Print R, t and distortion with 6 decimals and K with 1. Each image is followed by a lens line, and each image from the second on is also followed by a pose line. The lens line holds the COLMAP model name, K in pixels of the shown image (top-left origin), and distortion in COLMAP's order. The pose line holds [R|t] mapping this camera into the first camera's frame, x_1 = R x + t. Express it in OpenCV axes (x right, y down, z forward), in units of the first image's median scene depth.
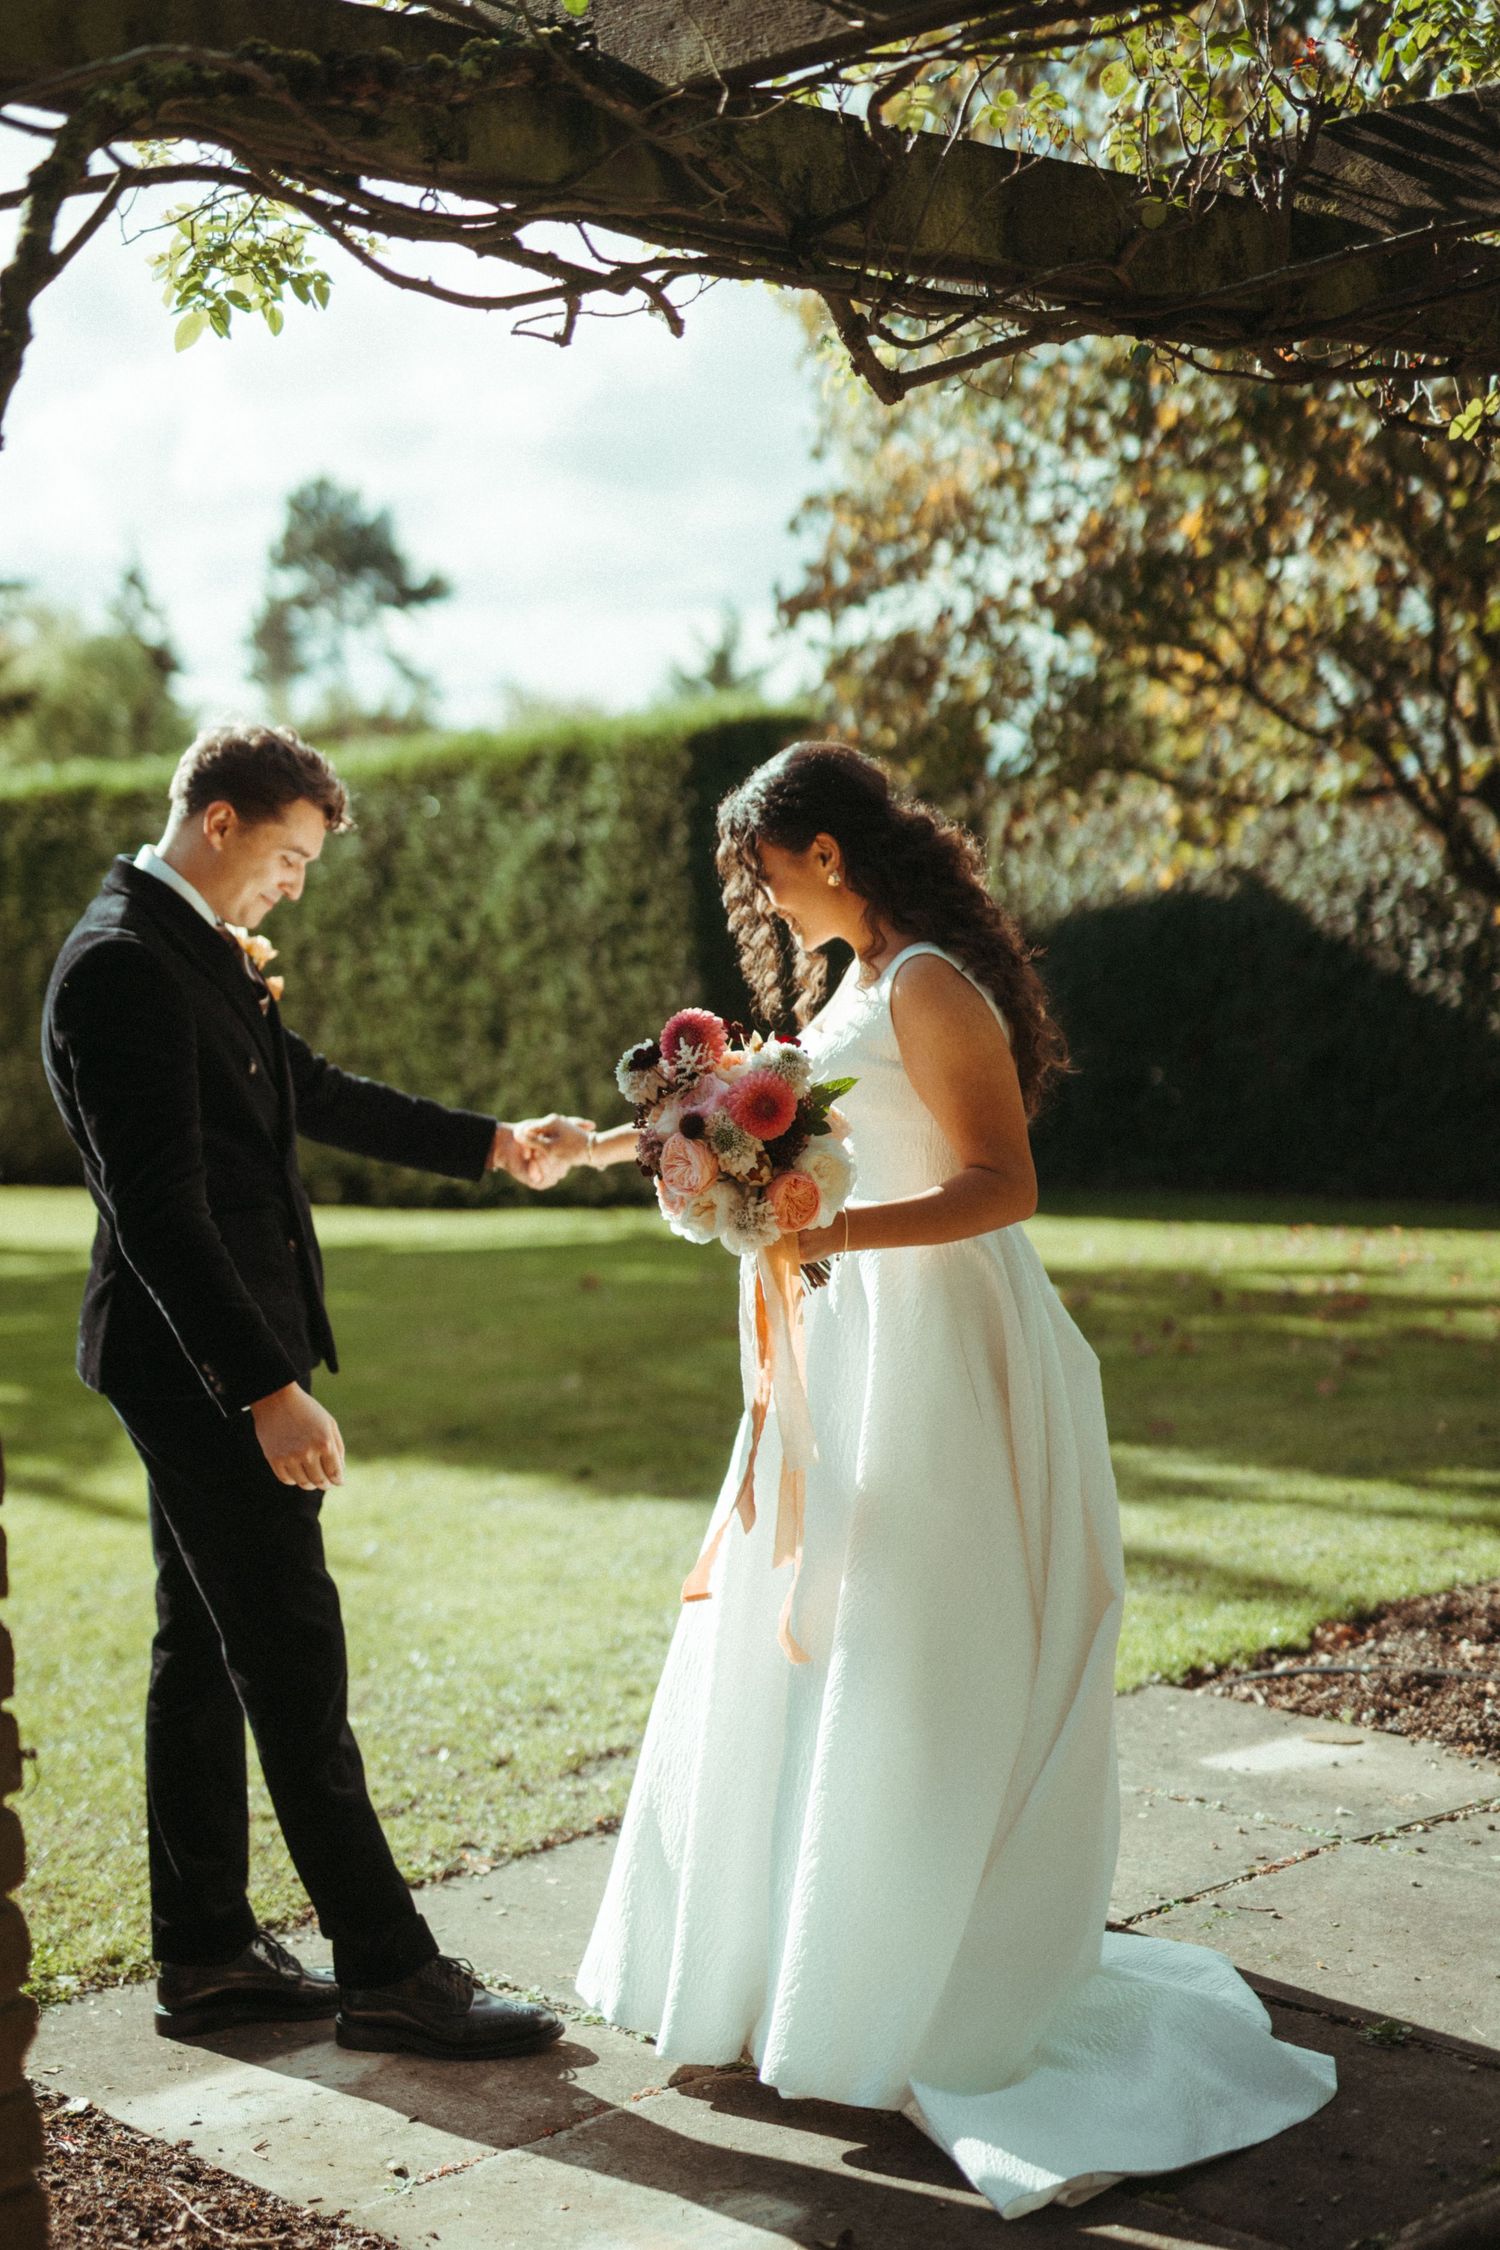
lens RADIAL K [[3353.6, 0, 750.0], [0, 3353.6, 1125.0], [0, 0, 1]] dist [0.028070, 0.026247]
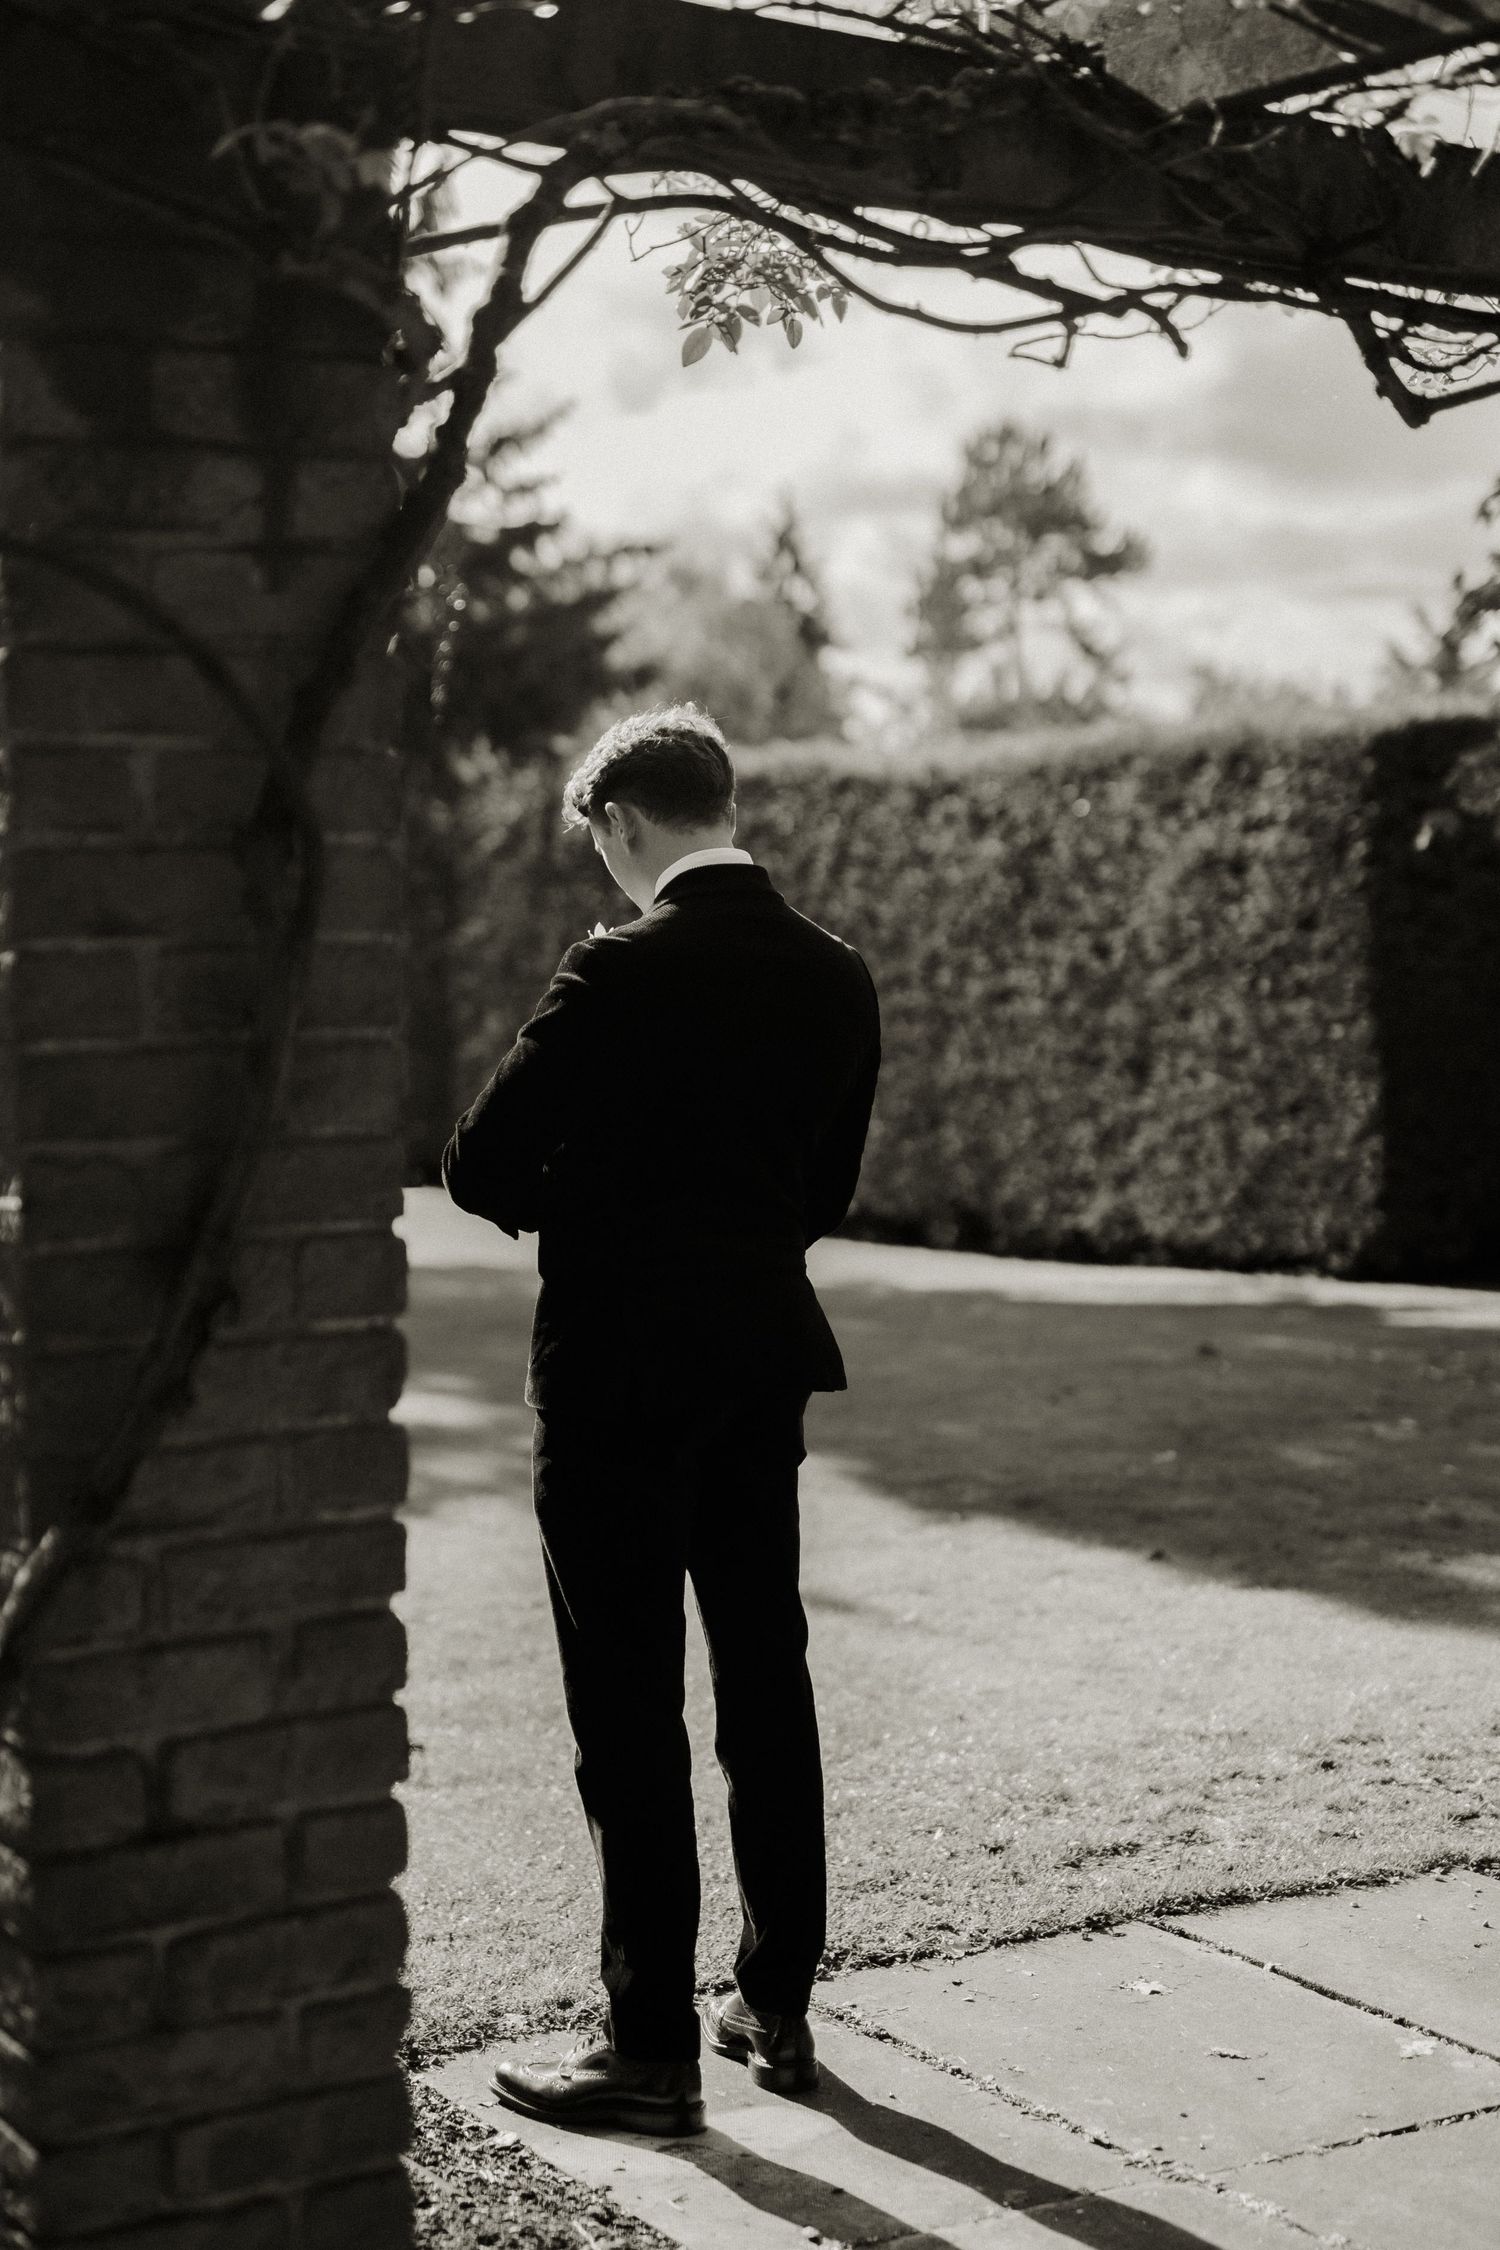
lens RADIAL K [[4069.1, 0, 750.0], [0, 4069.1, 1125.0], [0, 0, 1]] dist [0.064816, -0.053149]
pose [[0.976158, 0.055232, -0.209915, 0.079467], [-0.057352, 0.998346, -0.004023, -0.002153], [0.209346, 0.015966, 0.977711, -0.117566]]
